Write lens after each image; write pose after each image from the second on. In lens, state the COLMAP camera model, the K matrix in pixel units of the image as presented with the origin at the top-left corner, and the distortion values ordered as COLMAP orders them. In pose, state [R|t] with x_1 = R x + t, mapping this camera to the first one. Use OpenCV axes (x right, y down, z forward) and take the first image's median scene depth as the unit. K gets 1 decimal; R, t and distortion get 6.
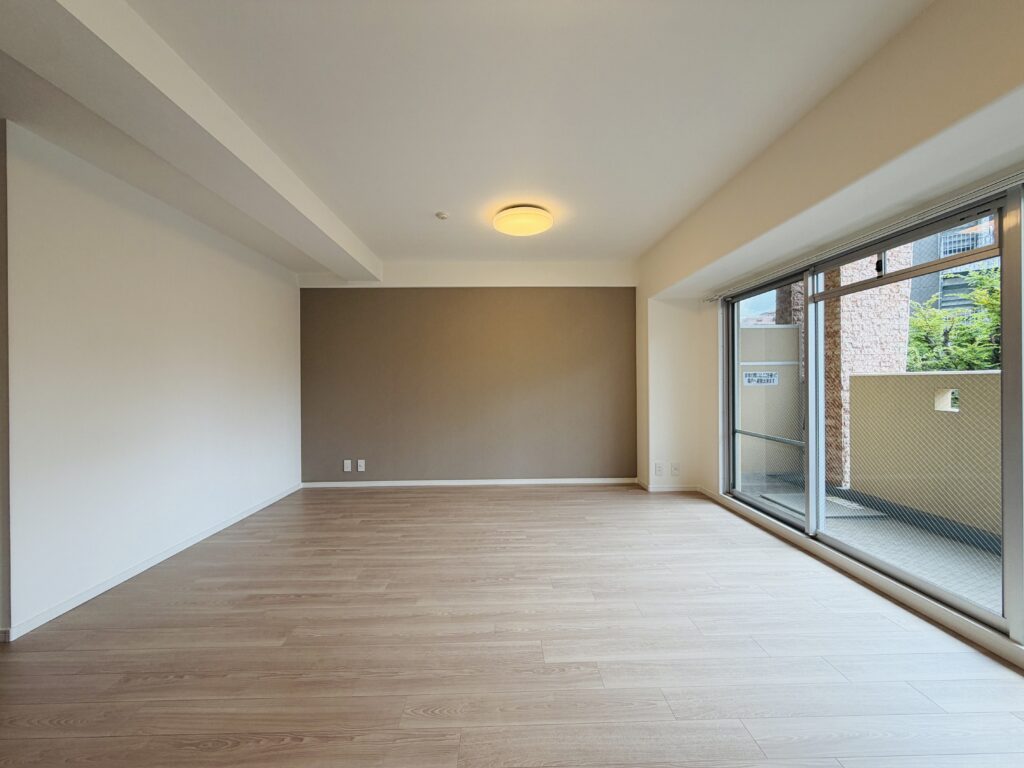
lens RADIAL K [[410.4, 0, 510.6], [0, 410.4, 382.3], [0, 0, 1]] dist [0.001692, 0.000099]
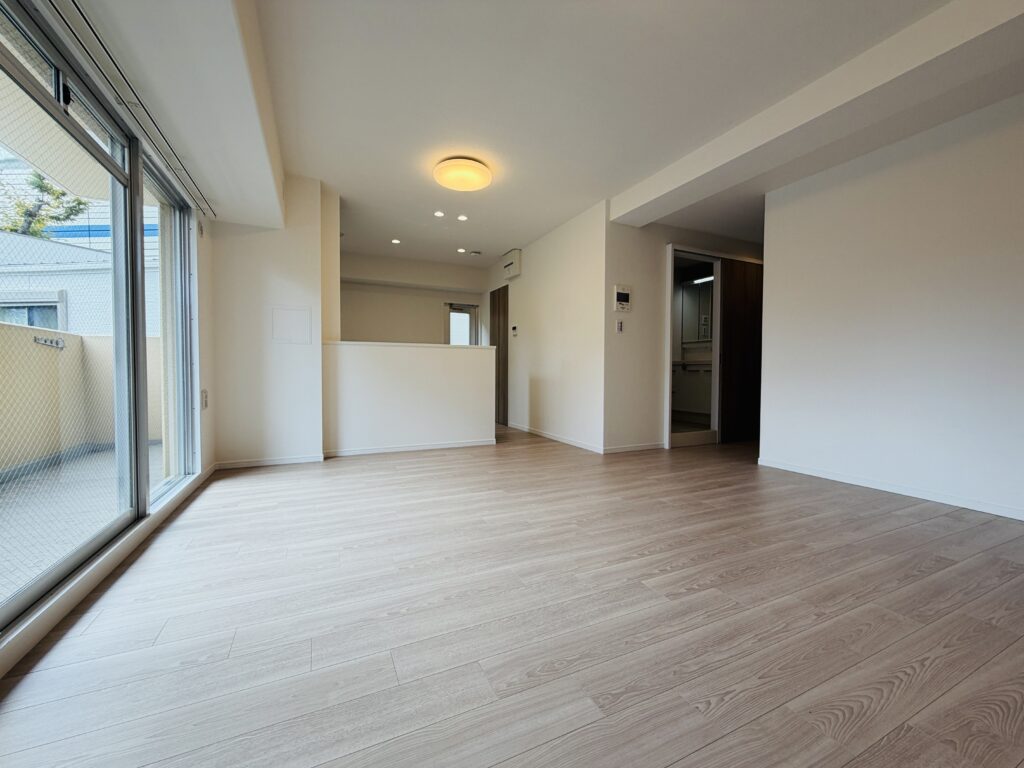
lens RADIAL K [[410.4, 0, 510.6], [0, 410.4, 382.3], [0, 0, 1]] dist [0.001692, 0.000099]
pose [[-0.913900, 0.014531, -0.405679, 0.441840], [0.001255, 0.999455, 0.032972, 0.118883], [0.405938, 0.029624, -0.913420, 1.554710]]
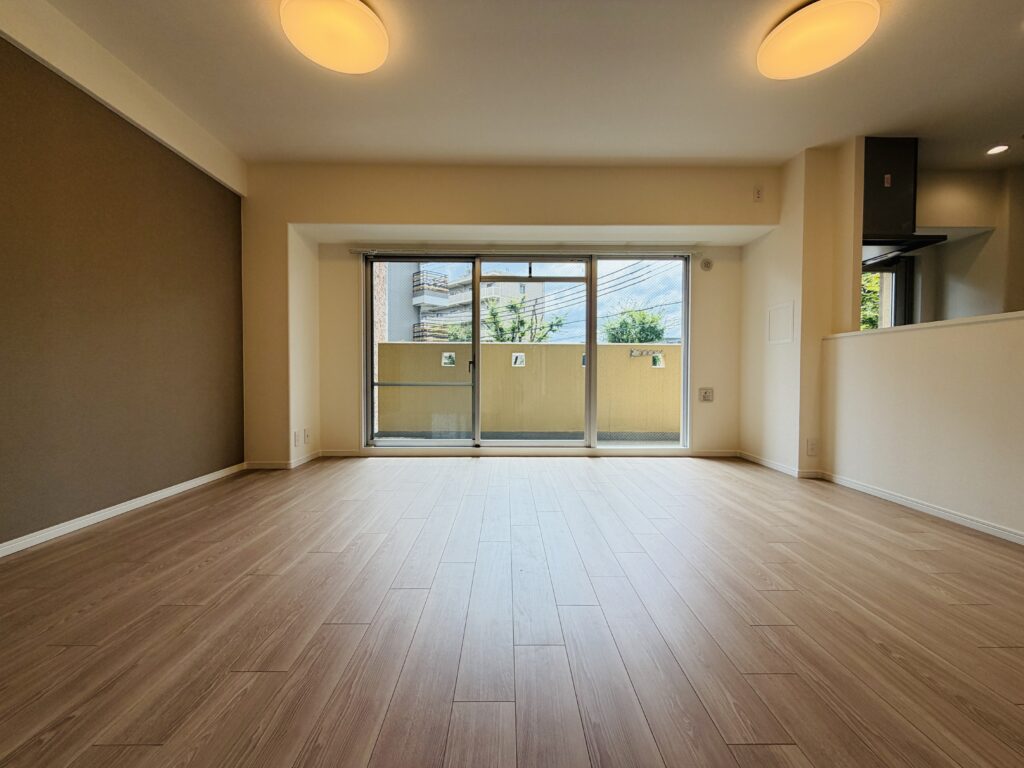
lens RADIAL K [[410.4, 0, 510.6], [0, 410.4, 382.3], [0, 0, 1]] dist [0.001692, 0.000099]
pose [[0.008502, -0.012468, 0.999886, -0.690481], [-0.002691, 0.999918, 0.012491, 0.137907], [-0.999960, -0.002797, 0.008467, 0.884193]]
